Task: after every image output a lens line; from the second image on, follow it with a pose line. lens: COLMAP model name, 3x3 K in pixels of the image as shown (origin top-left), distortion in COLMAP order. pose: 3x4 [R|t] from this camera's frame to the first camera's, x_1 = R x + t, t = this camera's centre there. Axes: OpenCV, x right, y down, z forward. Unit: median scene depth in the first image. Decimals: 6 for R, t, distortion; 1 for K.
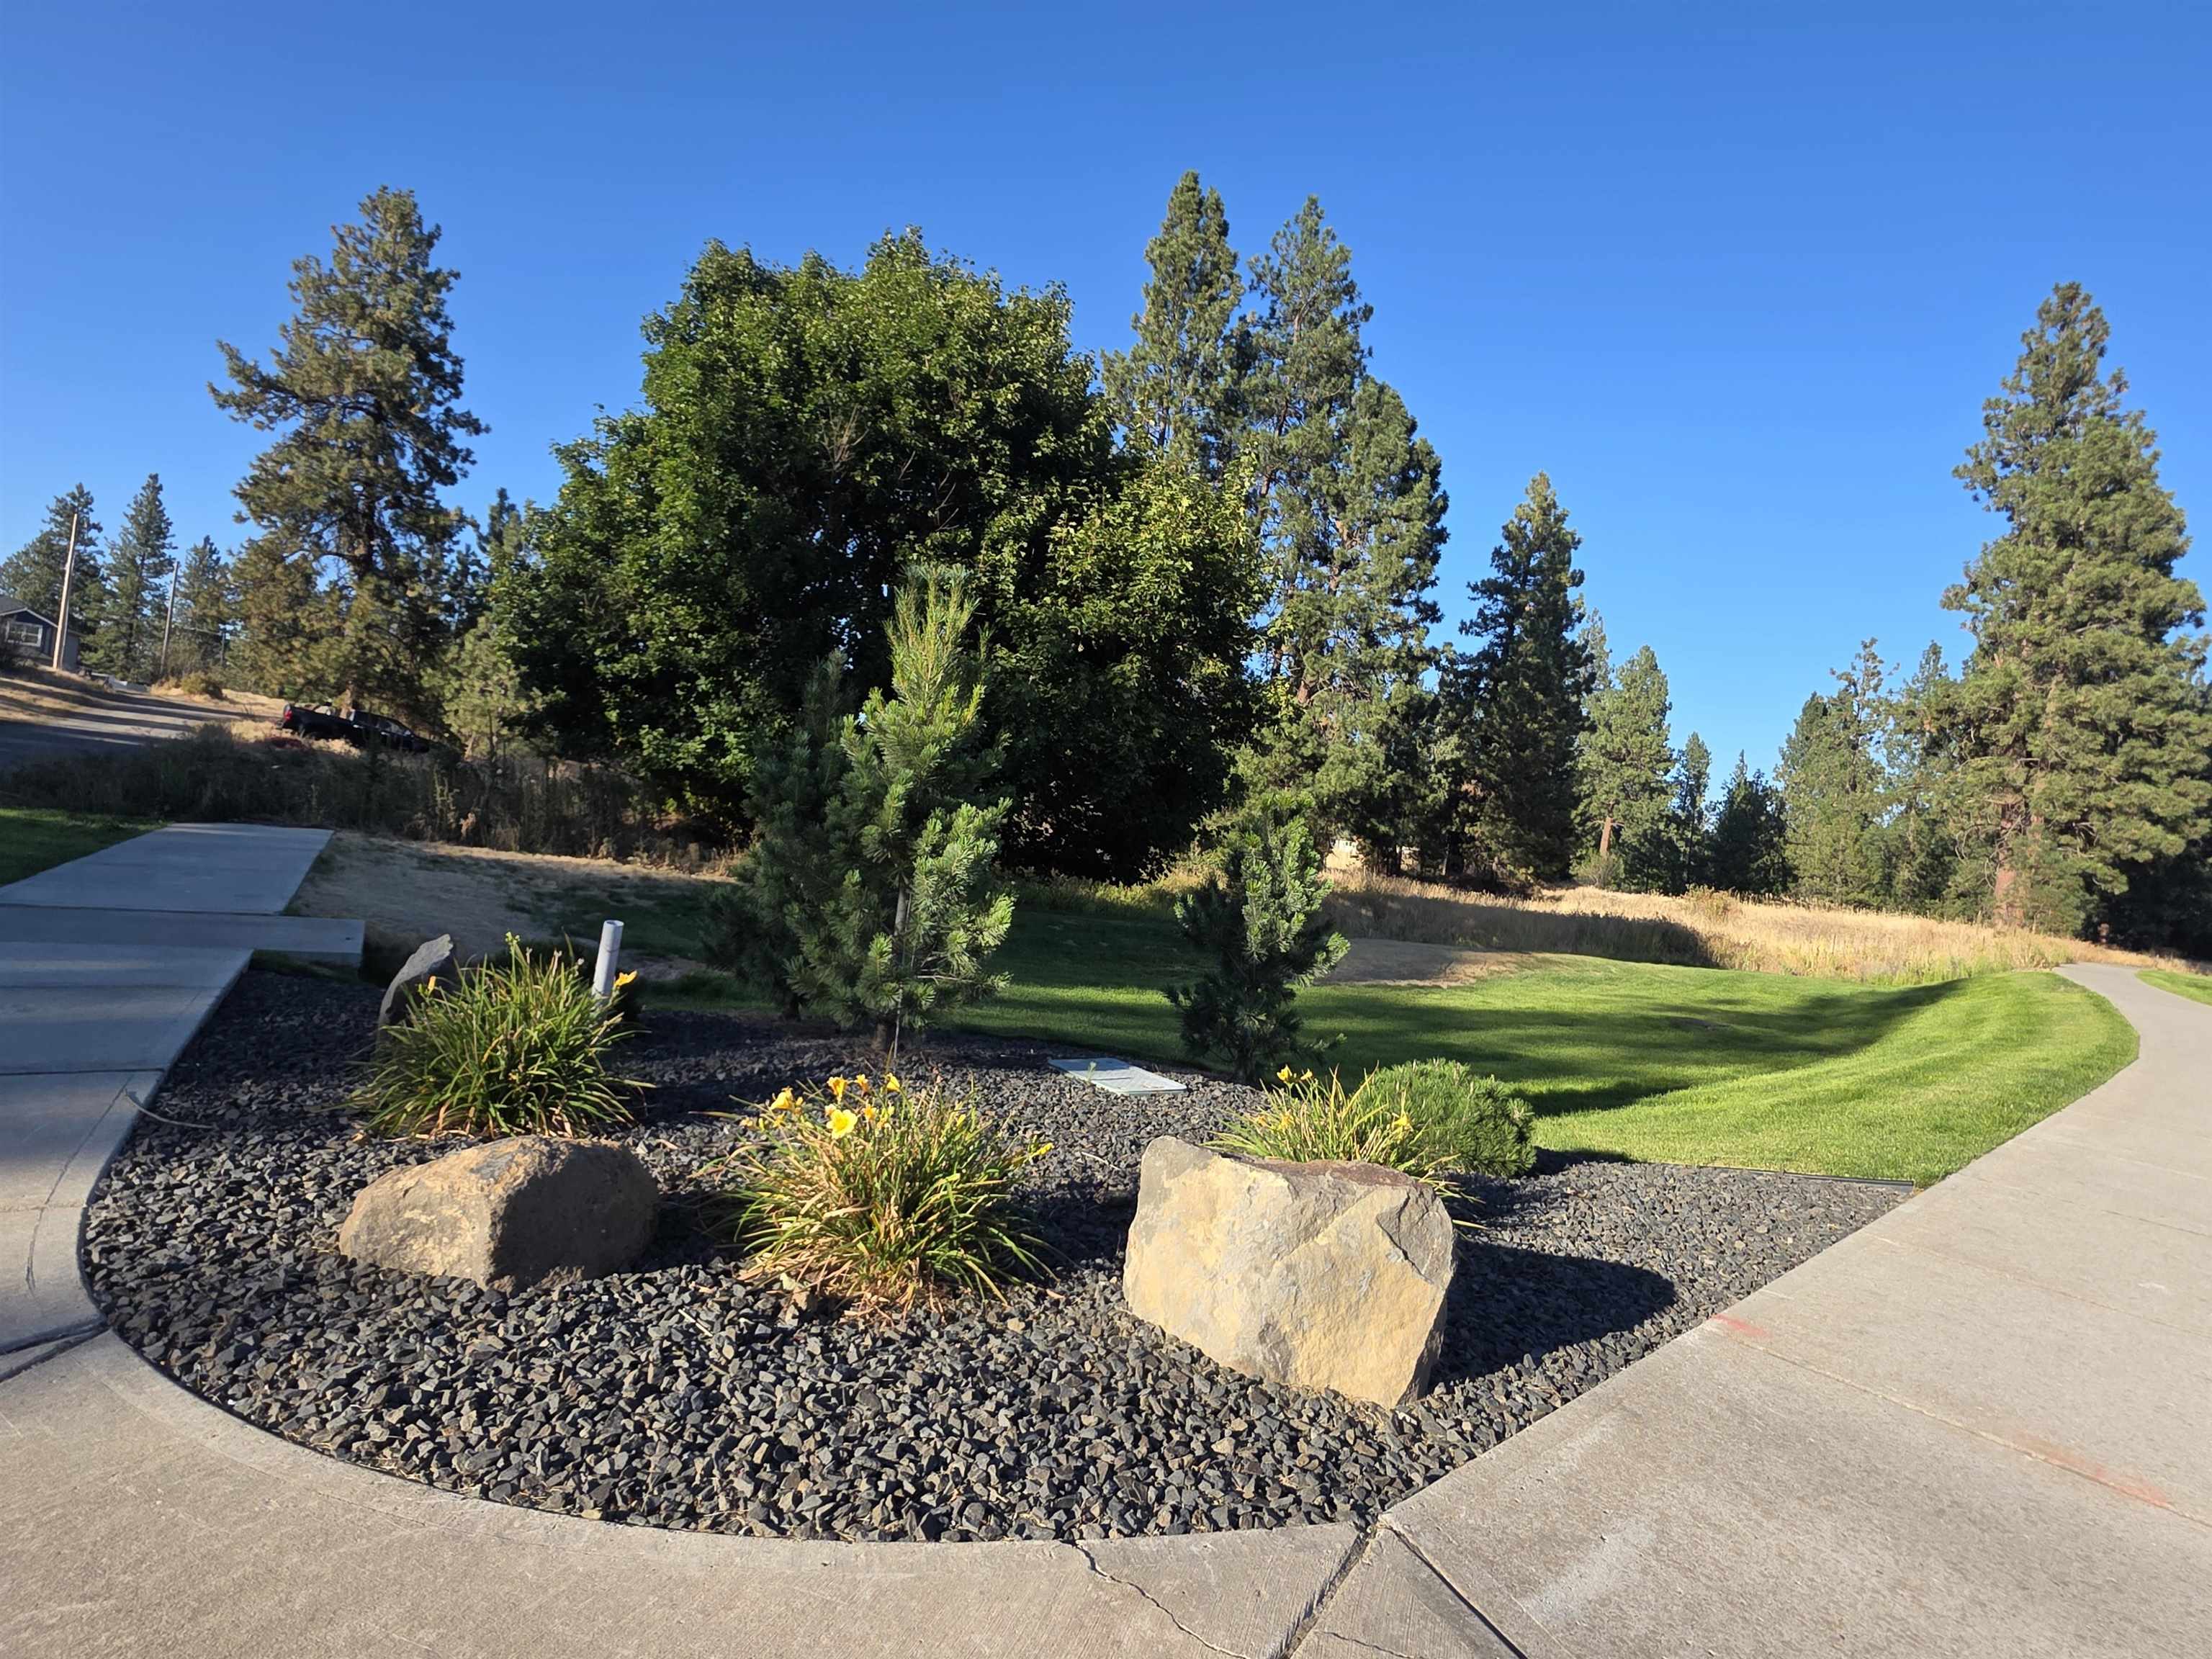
lens RADIAL K [[1114.4, 0, 1087.5], [0, 1114.4, 826.0], [0, 0, 1]] dist [0.003043, -0.000563]
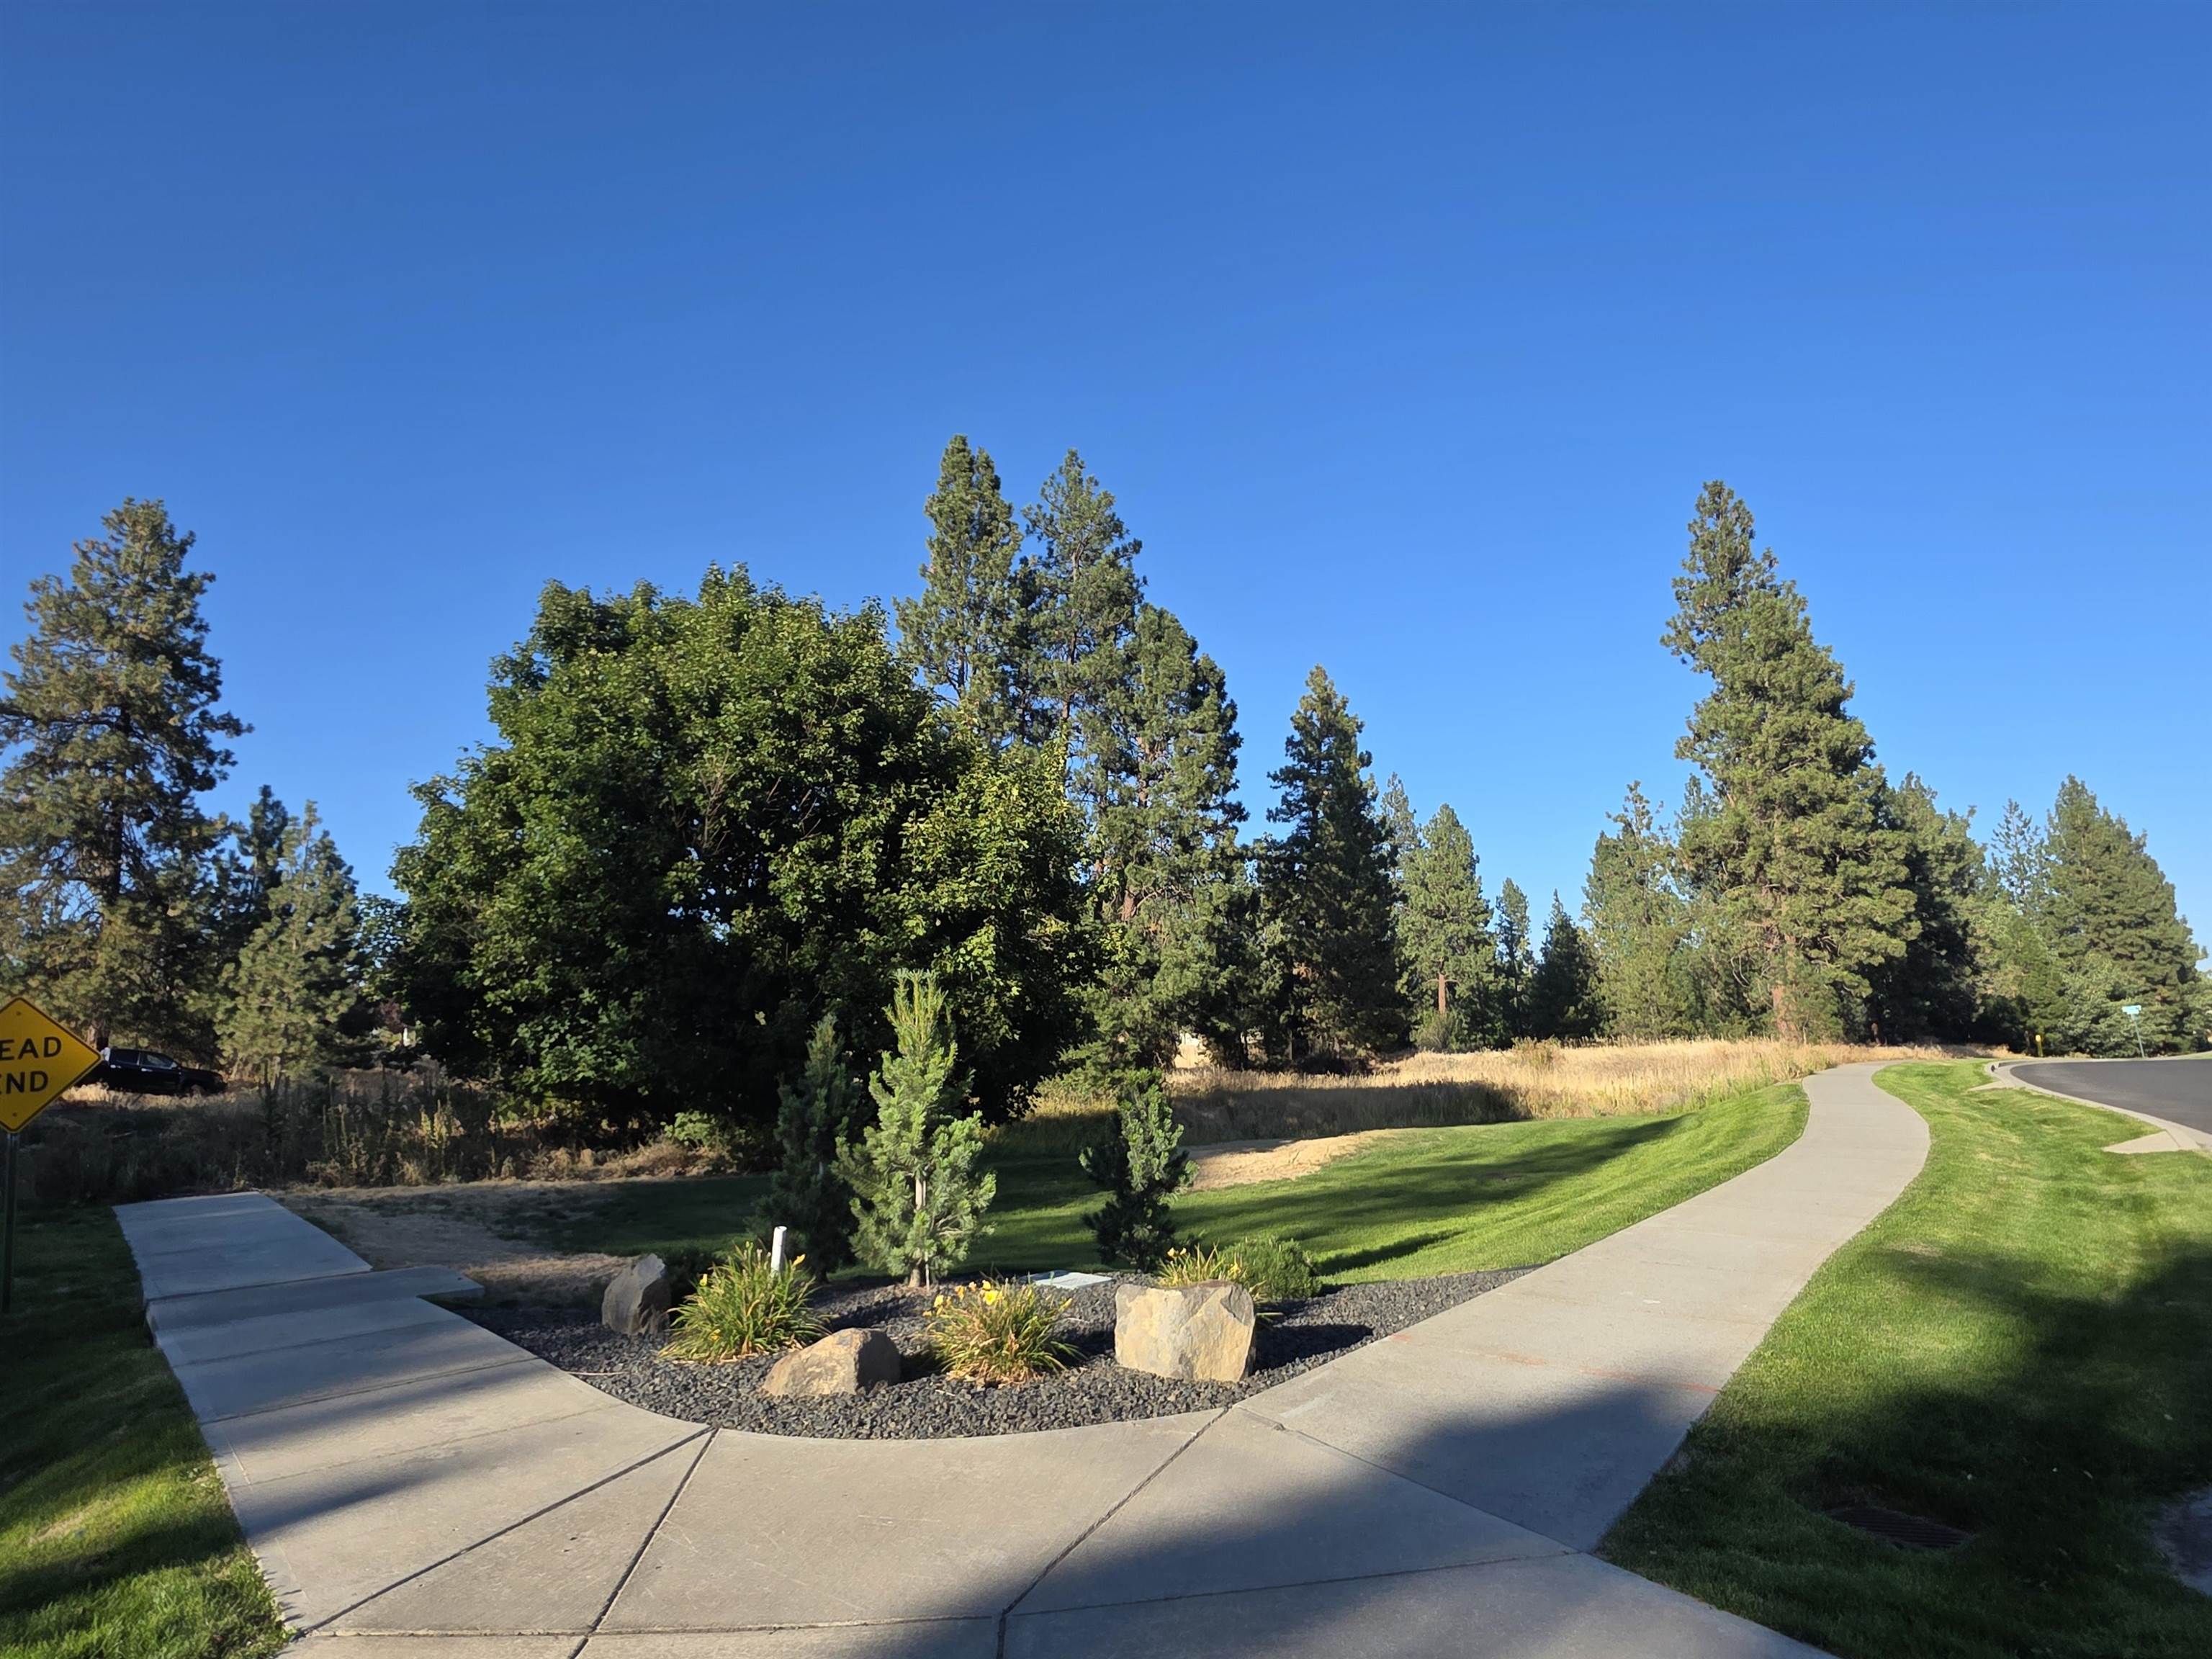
lens RADIAL K [[1201.1, 0, 1084.0], [0, 1201.1, 834.5], [0, 0, 1]] dist [0.003912, 0.000928]
pose [[0.981180, -0.109218, 0.159242, -0.017535], [0.134374, 0.978434, -0.156879, -0.013874], [-0.138674, 0.175324, 0.974695, -0.088335]]
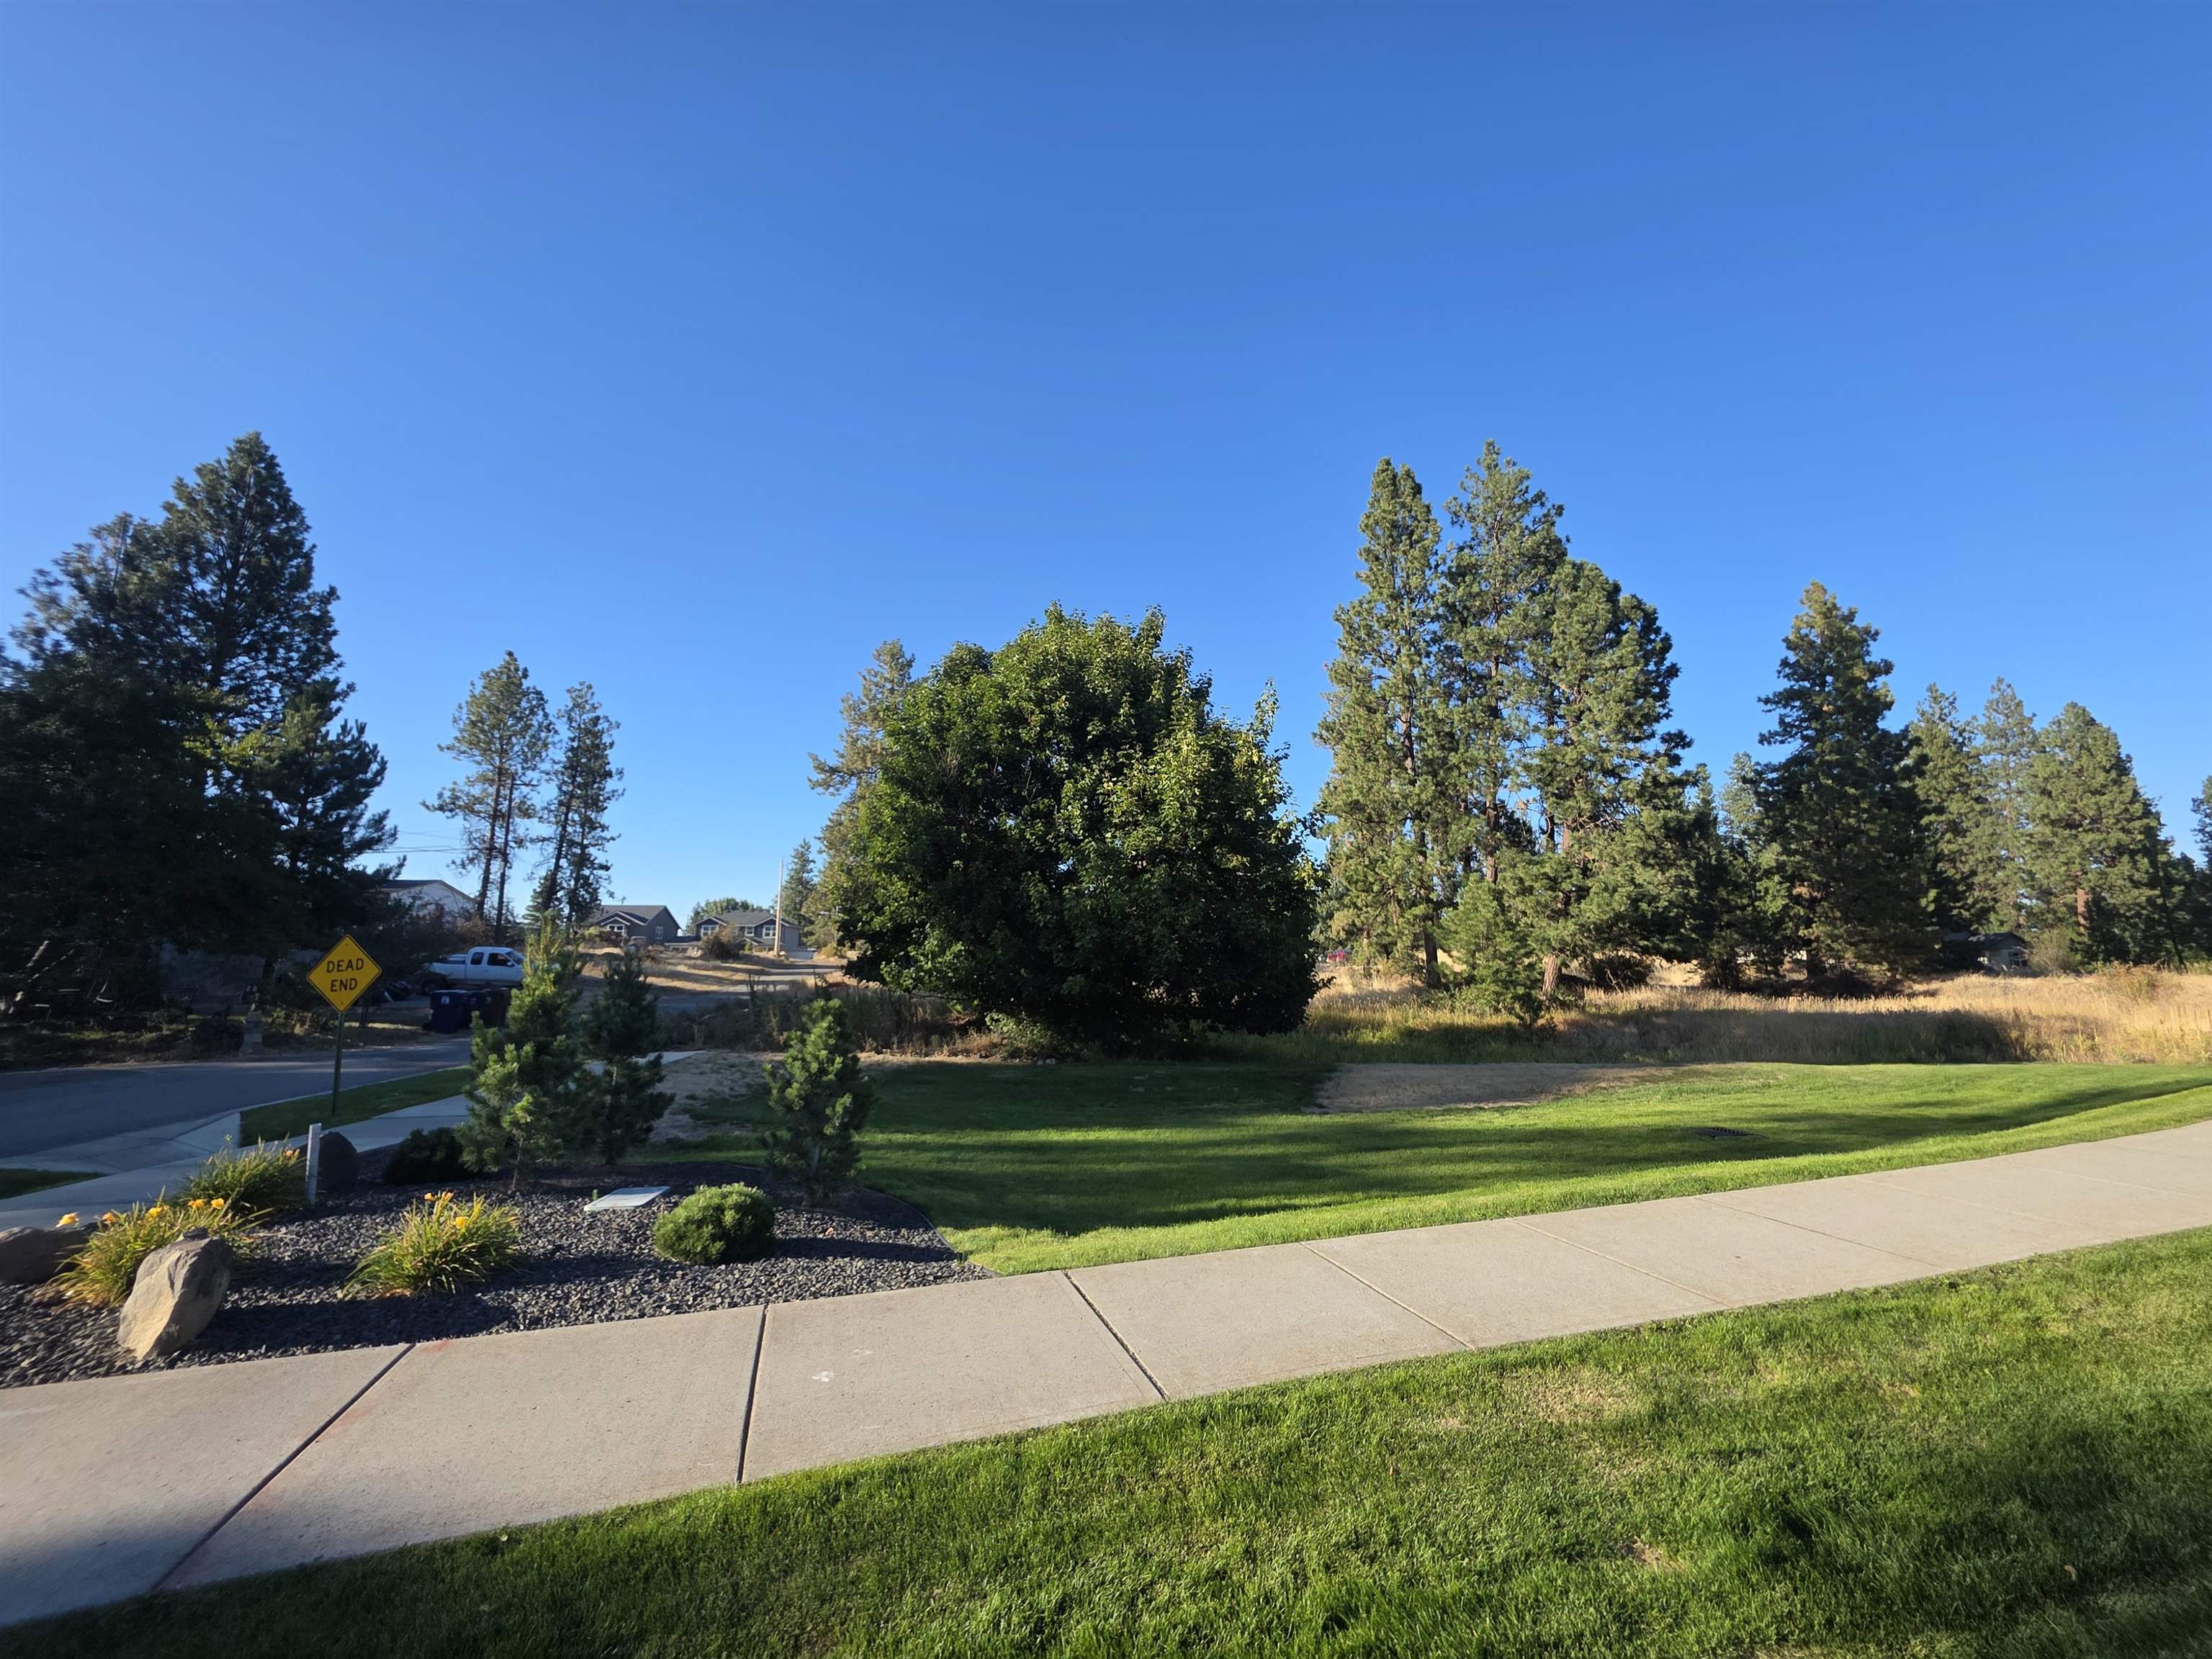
lens RADIAL K [[877.3, 0, 1096.8], [0, 877.3, 820.3], [0, 0, 1]] dist [-0.002038, -0.000084]
pose [[0.892281, -0.190326, -0.409402, 0.151020], [0.109636, 0.971000, -0.212457, 0.003478], [0.437966, 0.144687, 0.887272, 0.008912]]
